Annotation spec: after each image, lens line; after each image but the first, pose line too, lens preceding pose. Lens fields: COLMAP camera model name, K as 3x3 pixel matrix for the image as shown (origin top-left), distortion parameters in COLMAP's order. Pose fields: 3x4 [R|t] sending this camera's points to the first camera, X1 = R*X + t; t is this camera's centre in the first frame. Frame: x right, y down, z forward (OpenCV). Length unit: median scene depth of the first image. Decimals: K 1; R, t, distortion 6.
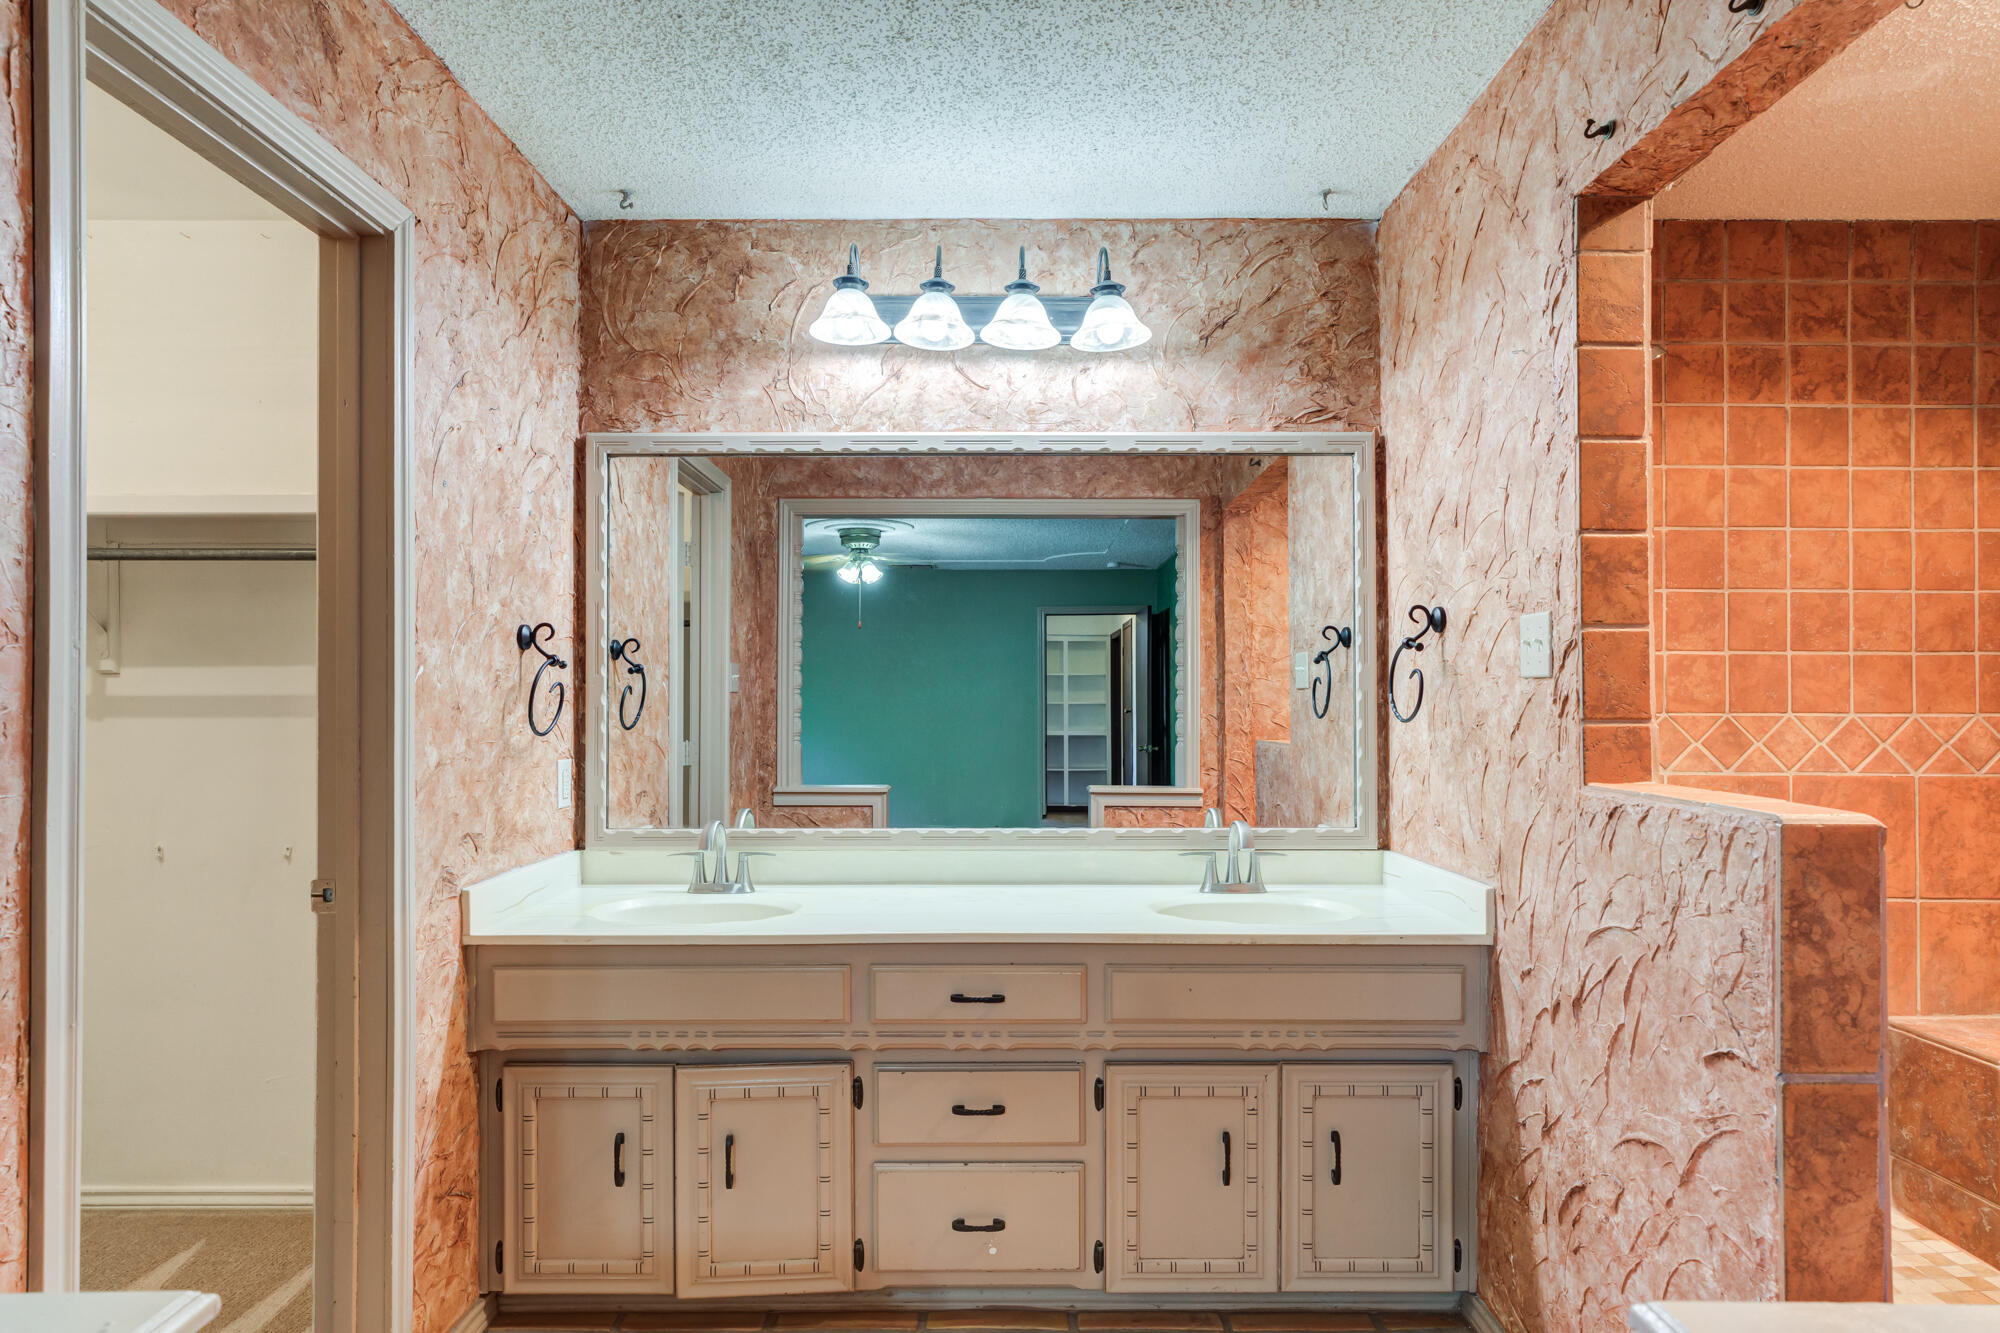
lens RADIAL K [[1084.3, 0, 999.6], [0, 1084.3, 668.6], [0, 0, 1]] dist [-0.012625, 0.013822]
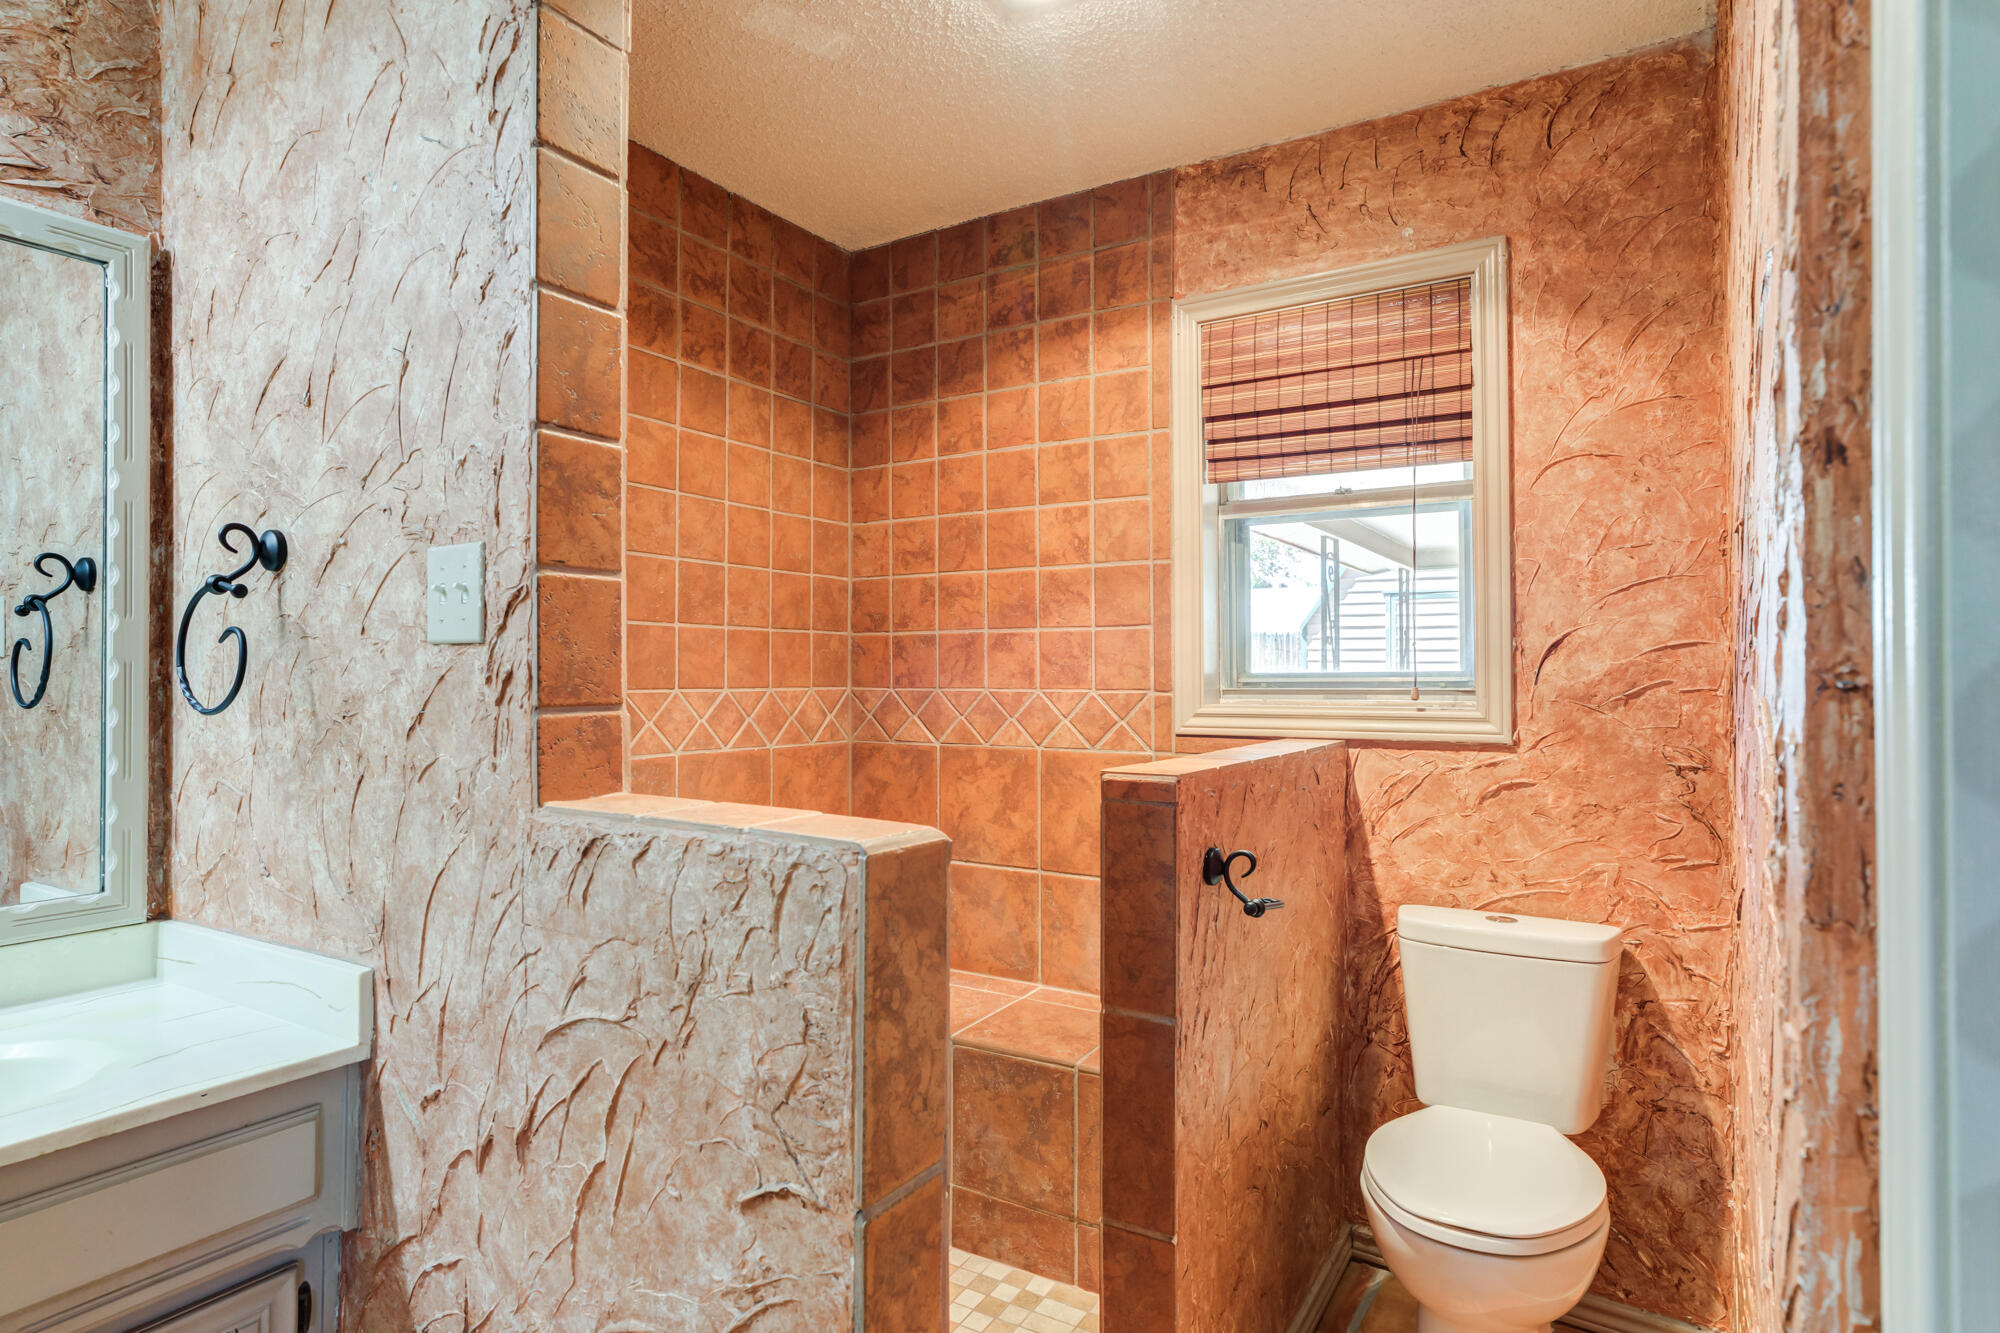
lens RADIAL K [[1084.3, 0, 1008.8], [0, 1084.3, 666.6], [0, 0, 1]] dist [-0.012625, 0.013822]
pose [[0.523367, 0.003888, 0.852099, 0.099936], [-0.023790, 0.999666, 0.010051, 0.006590], [-0.851775, -0.025532, 0.523285, 0.325401]]
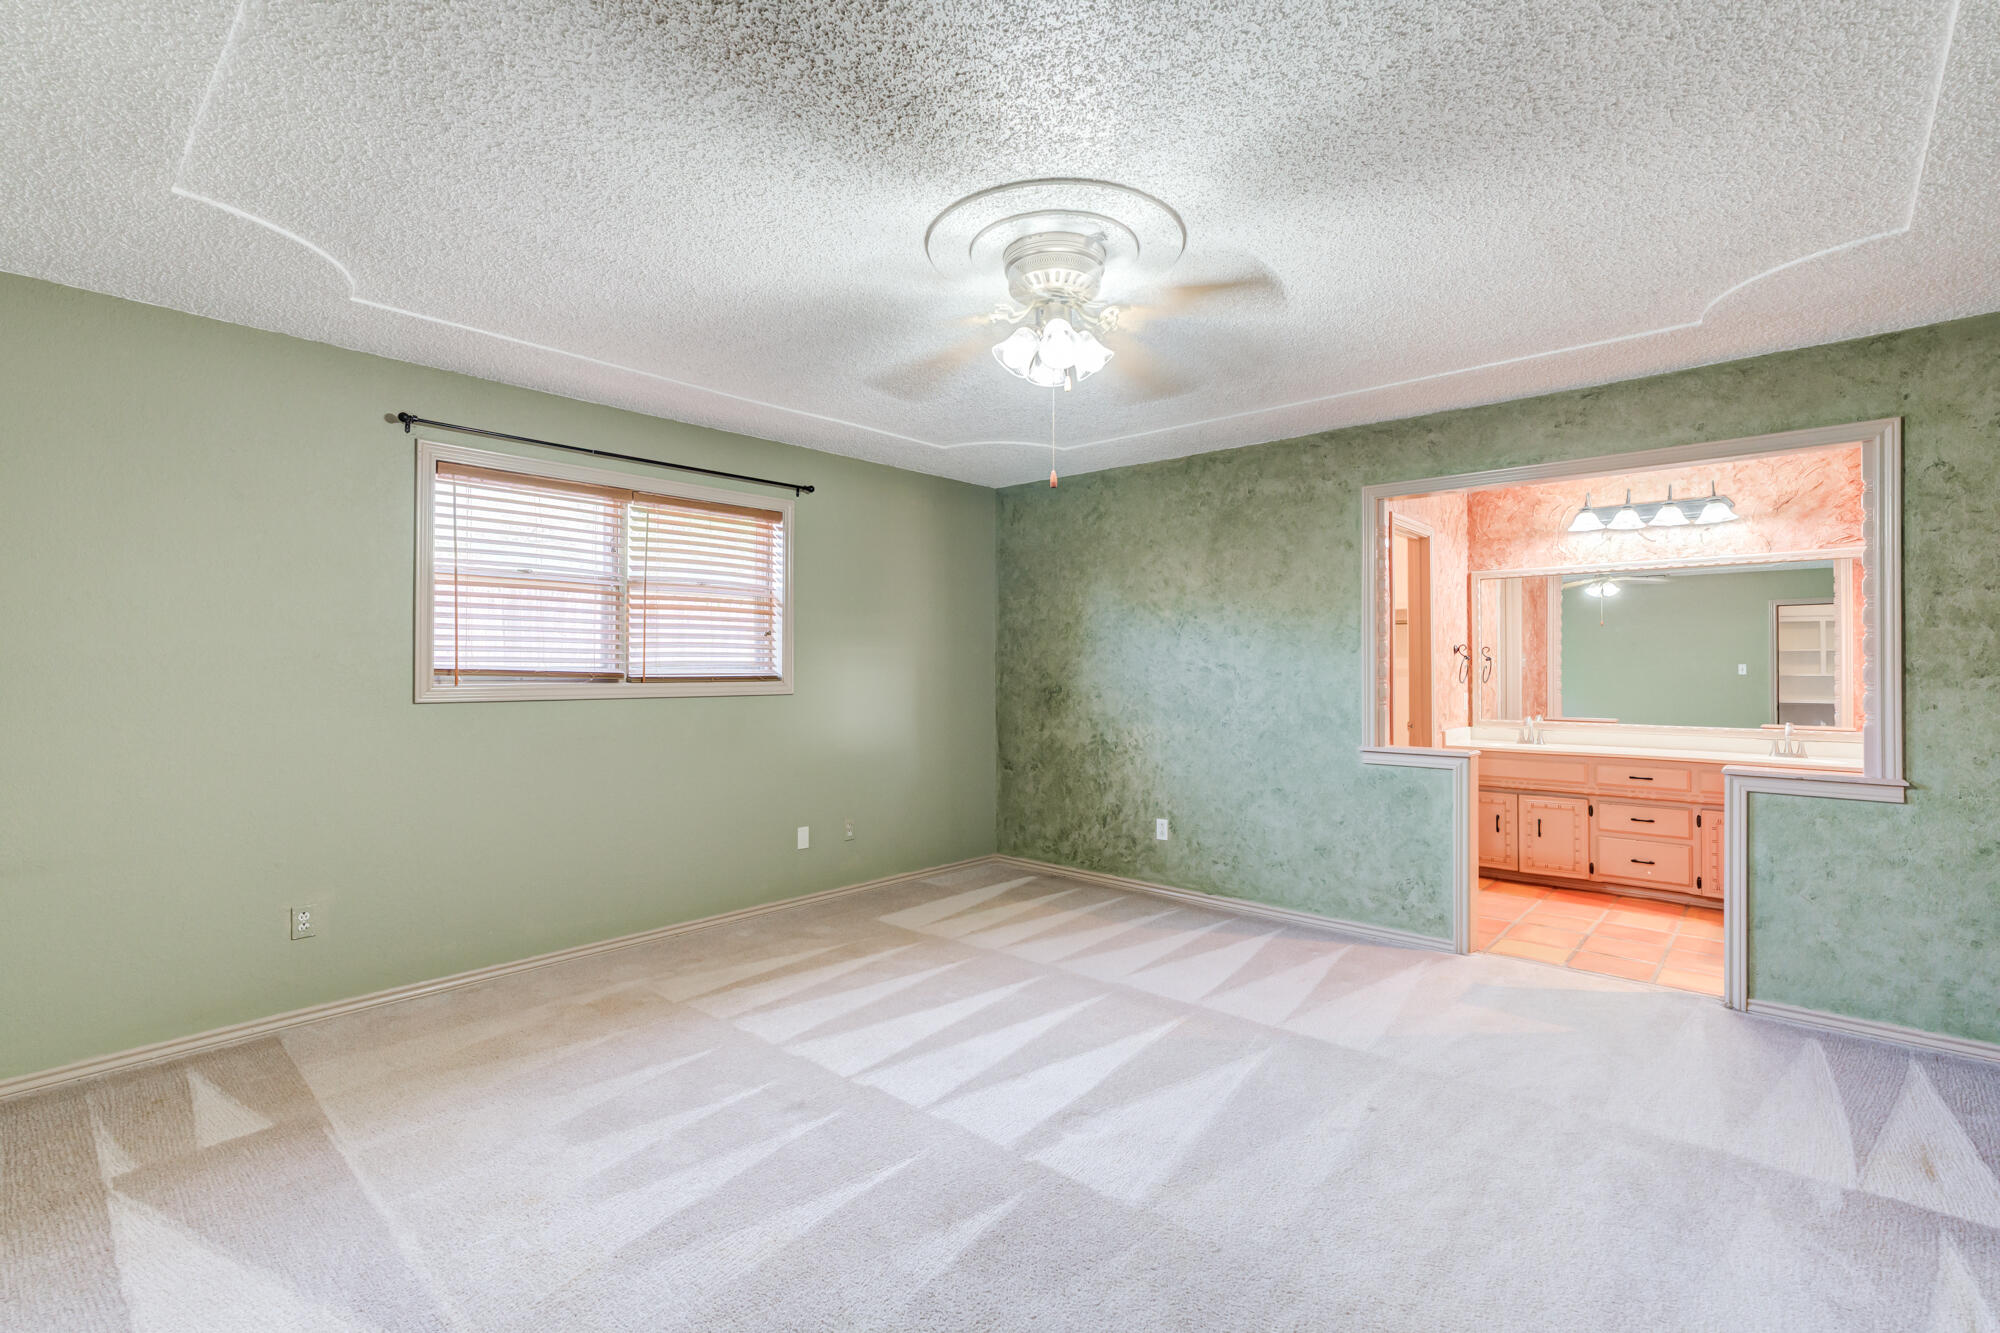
lens RADIAL K [[900.1, 0, 995.7], [0, 900.1, 658.8], [0, 0, 1]] dist [-0.011441, 0.007973]
pose [[0.742329, -0.004160, -0.670023, 0.285350], [0.014860, 0.999837, 0.010256, -0.051433], [0.669871, -0.017570, 0.742269, -1.766930]]
